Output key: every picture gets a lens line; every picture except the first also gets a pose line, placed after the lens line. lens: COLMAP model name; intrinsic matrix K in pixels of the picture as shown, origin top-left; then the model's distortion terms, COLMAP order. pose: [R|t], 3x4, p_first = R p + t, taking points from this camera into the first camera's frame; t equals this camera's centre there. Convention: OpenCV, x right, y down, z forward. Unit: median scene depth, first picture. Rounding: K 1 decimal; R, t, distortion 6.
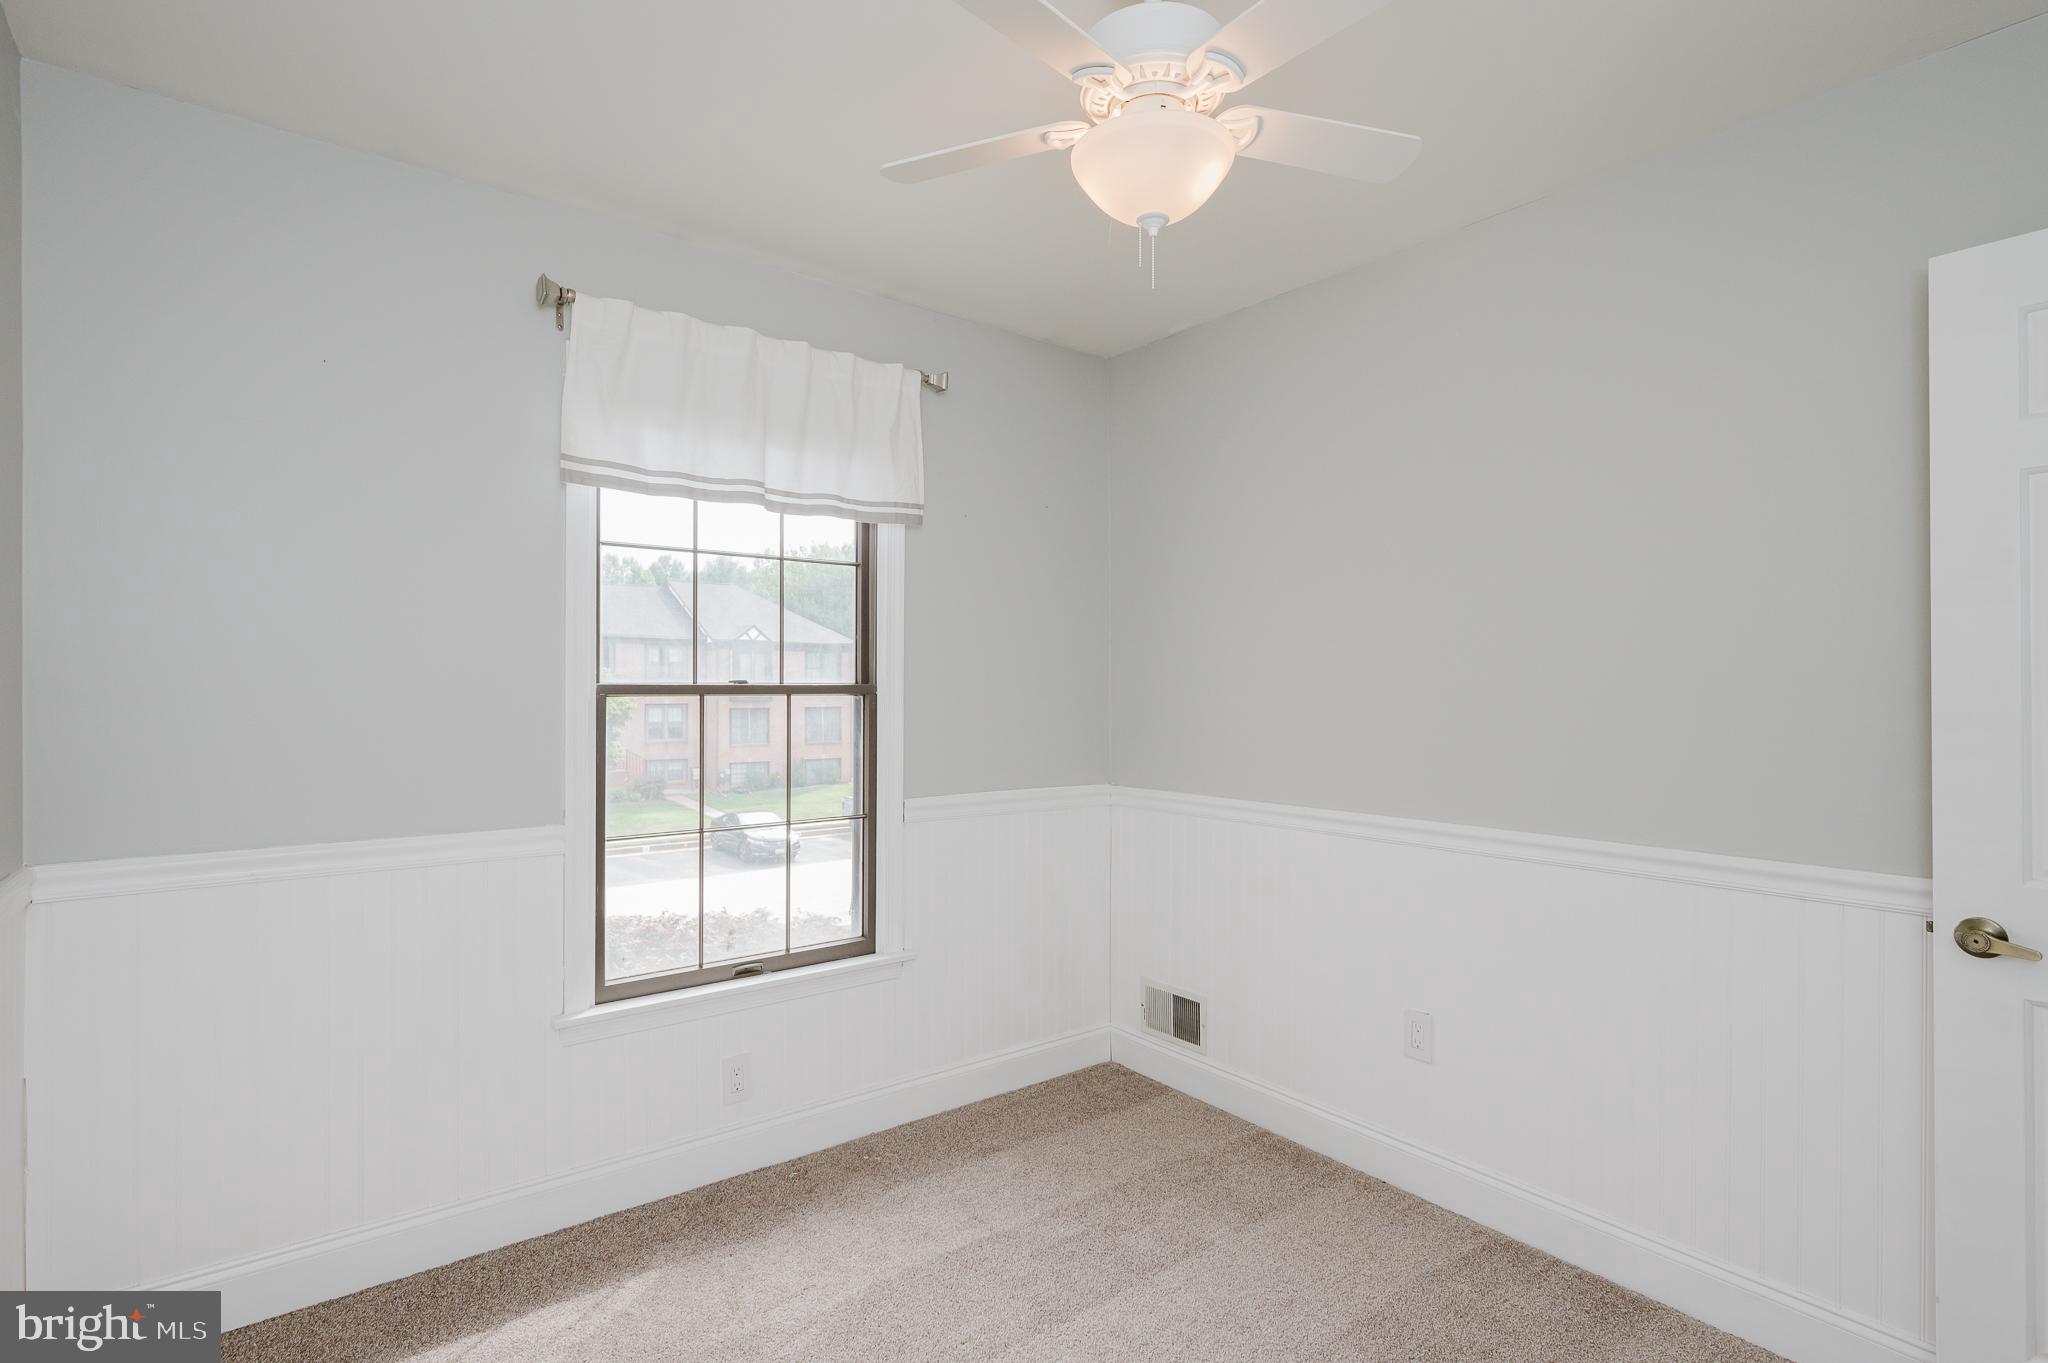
lens RADIAL K [[1032.8, 0, 1015.4], [0, 1032.8, 680.3], [0, 0, 1]] dist [0.001474, -0.000703]
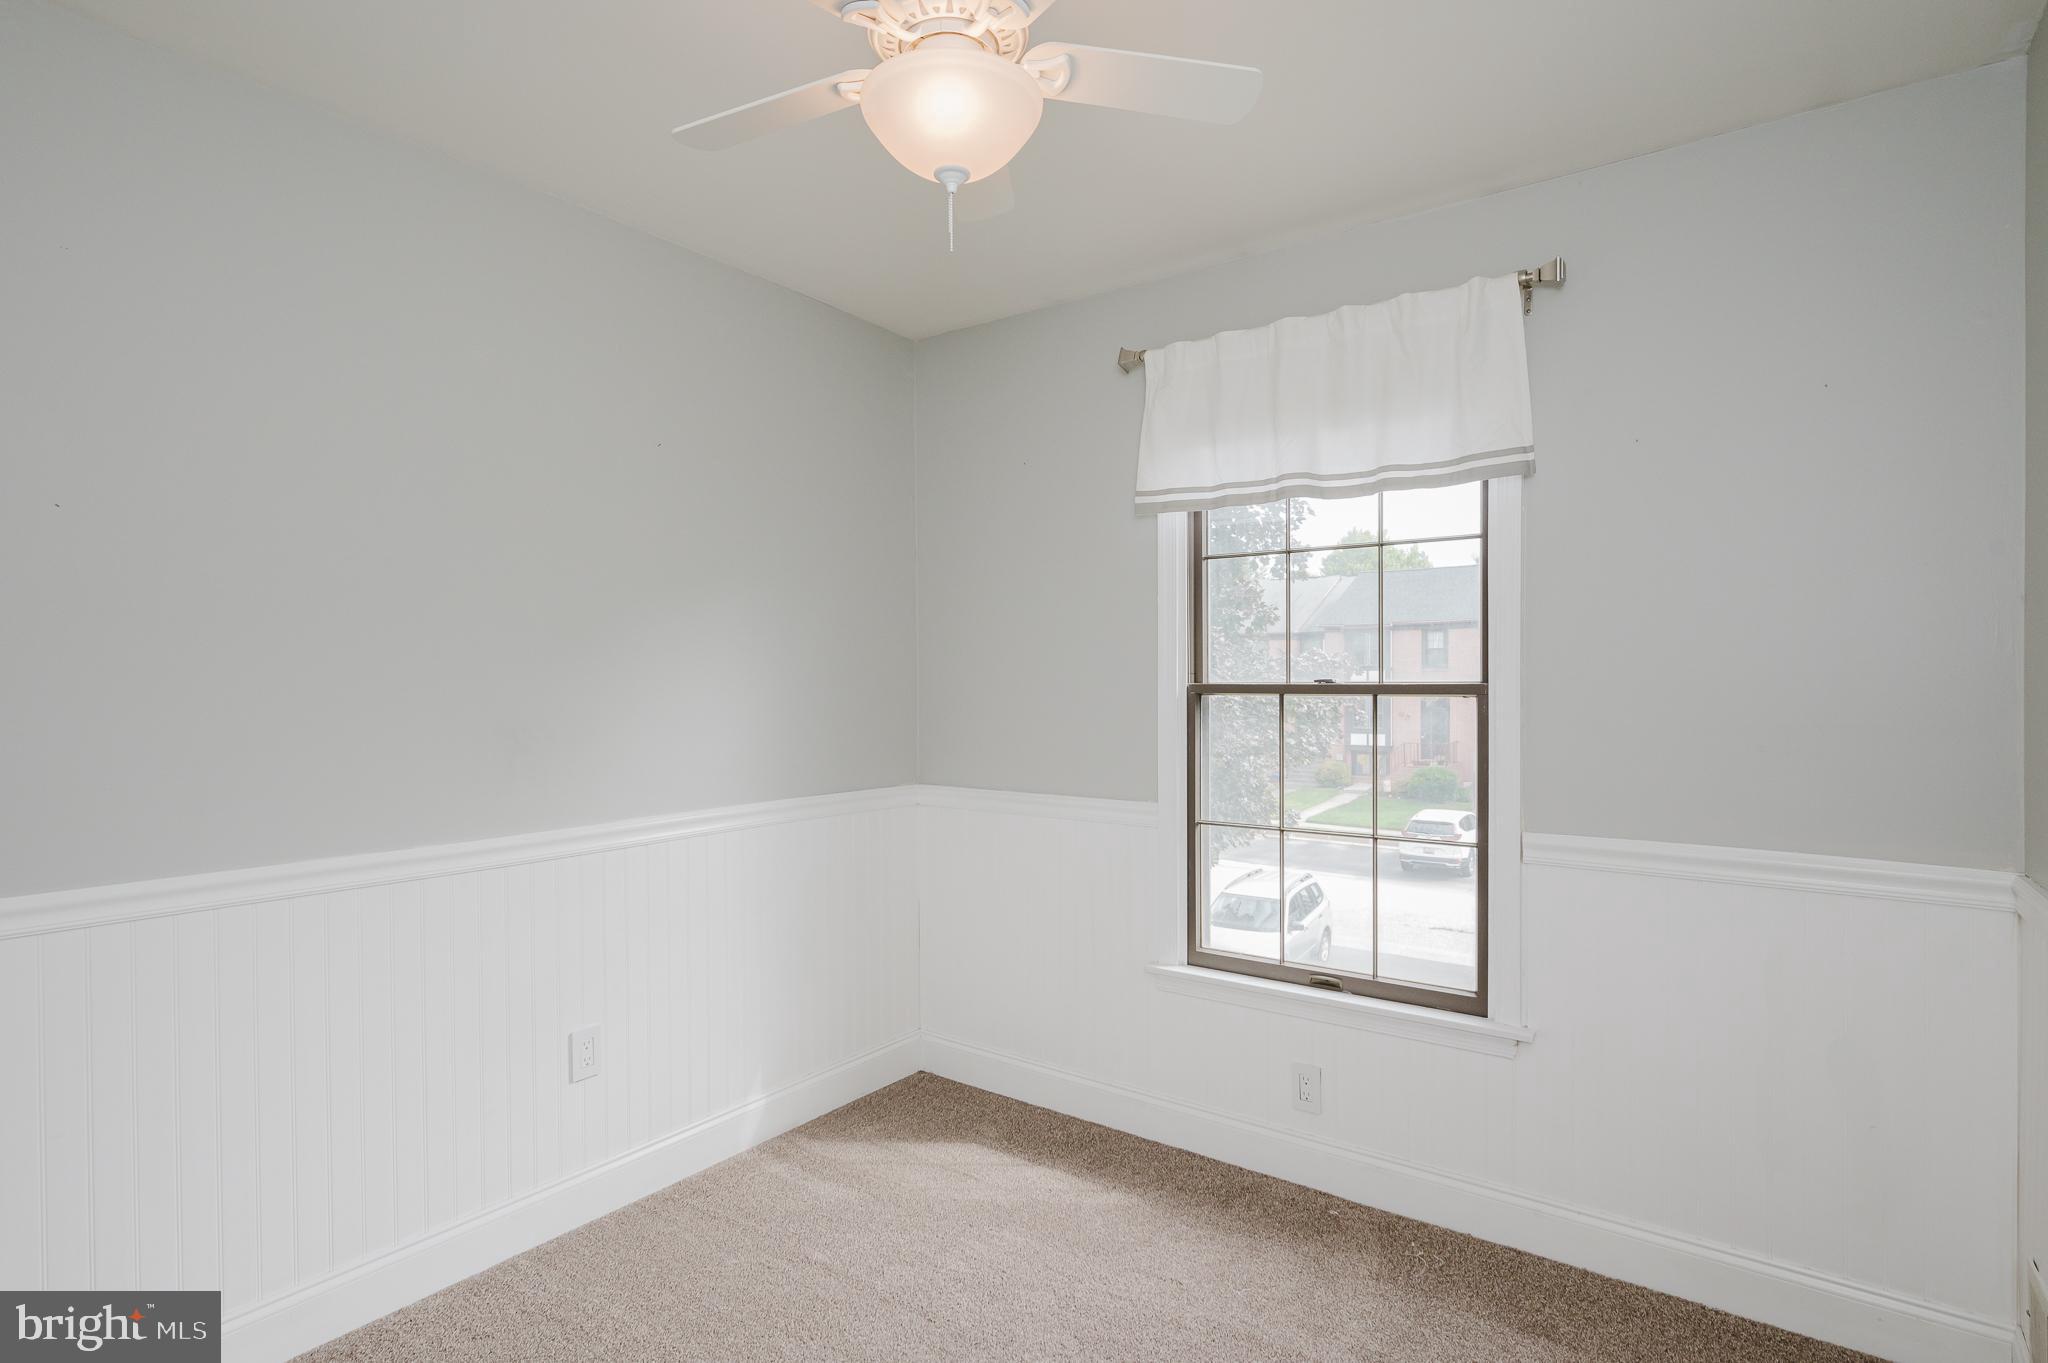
lens RADIAL K [[1006.9, 0, 1033.0], [0, 1006.9, 689.8], [0, 0, 1]] dist [0.003217, -0.003214]
pose [[0.279904, 0.000609, -0.960028, 0.557206], [0.002316, 0.999996, 0.001310, 0.008032], [0.960025, -0.002590, 0.279901, 0.476286]]
